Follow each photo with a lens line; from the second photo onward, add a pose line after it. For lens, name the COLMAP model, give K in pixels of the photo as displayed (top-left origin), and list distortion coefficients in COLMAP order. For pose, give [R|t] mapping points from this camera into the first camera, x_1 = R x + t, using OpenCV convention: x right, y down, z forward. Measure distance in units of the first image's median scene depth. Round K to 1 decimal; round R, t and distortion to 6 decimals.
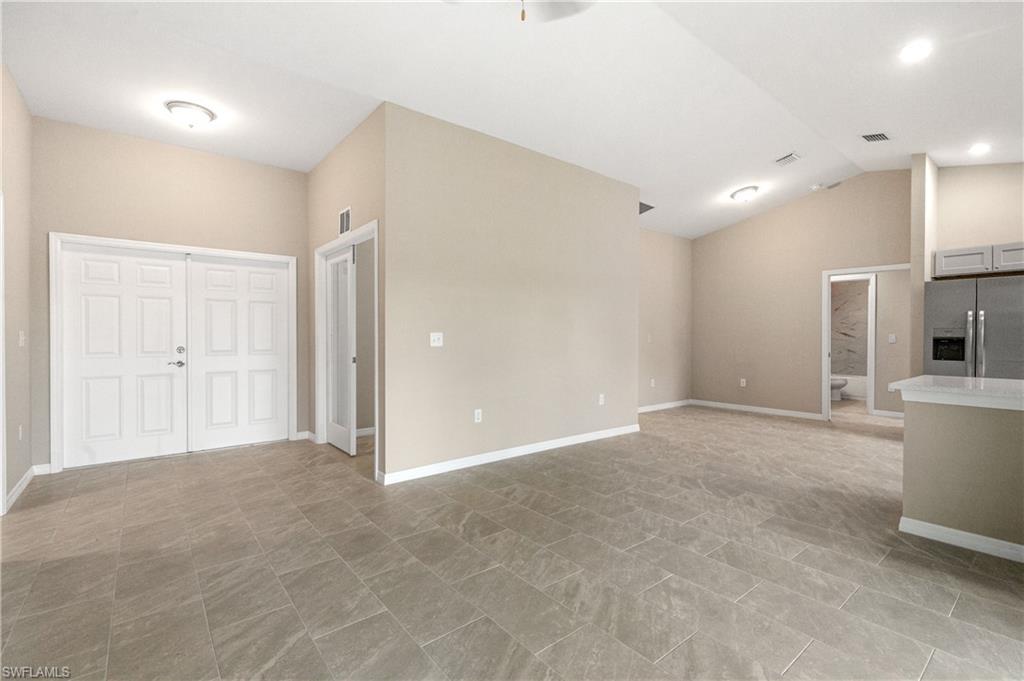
lens RADIAL K [[470.7, 0, 518.7], [0, 470.7, 329.5], [0, 0, 1]] dist [0.004244, -0.000288]
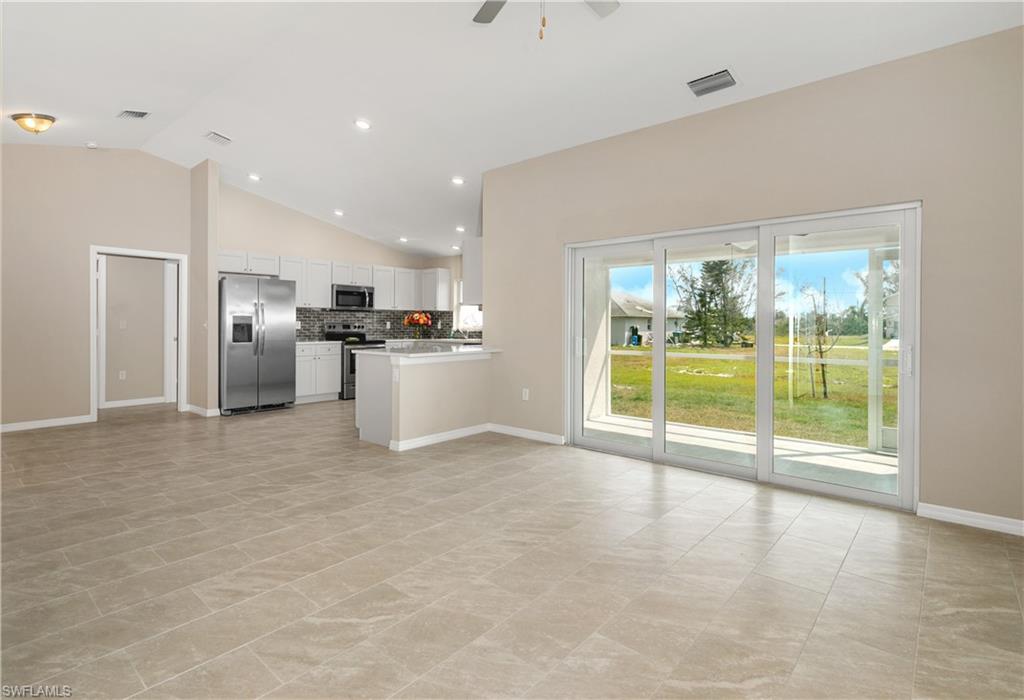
lens RADIAL K [[502.2, 0, 500.2], [0, 502.2, 347.7], [0, 0, 1]] dist [-0.010955, 0.001434]
pose [[-0.171854, -0.046326, 0.984033, -0.798397], [-0.013626, 0.998910, 0.044646, 0.014348], [-0.985028, -0.005736, -0.172298, 0.933594]]
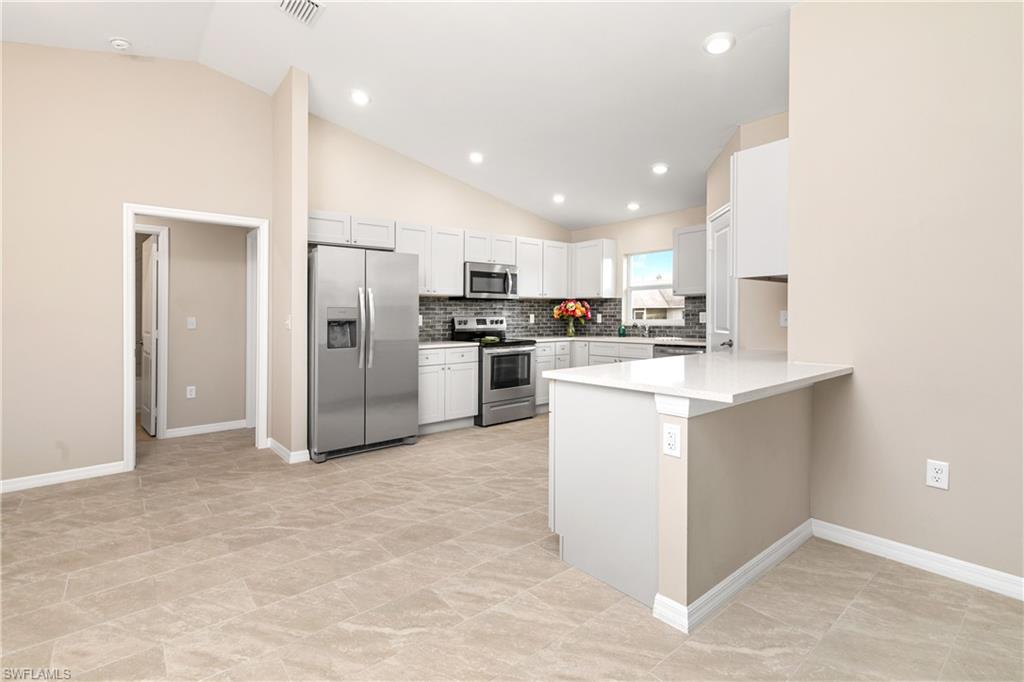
lens RADIAL K [[470.7, 0, 499.8], [0, 470.7, 339.5], [0, 0, 1]] dist [0.004244, -0.000288]
pose [[0.014110, -0.044261, 0.998920, 0.208243], [-0.000302, 0.999020, 0.044269, 0.021879], [-0.999900, -0.000926, 0.014082, 1.196470]]
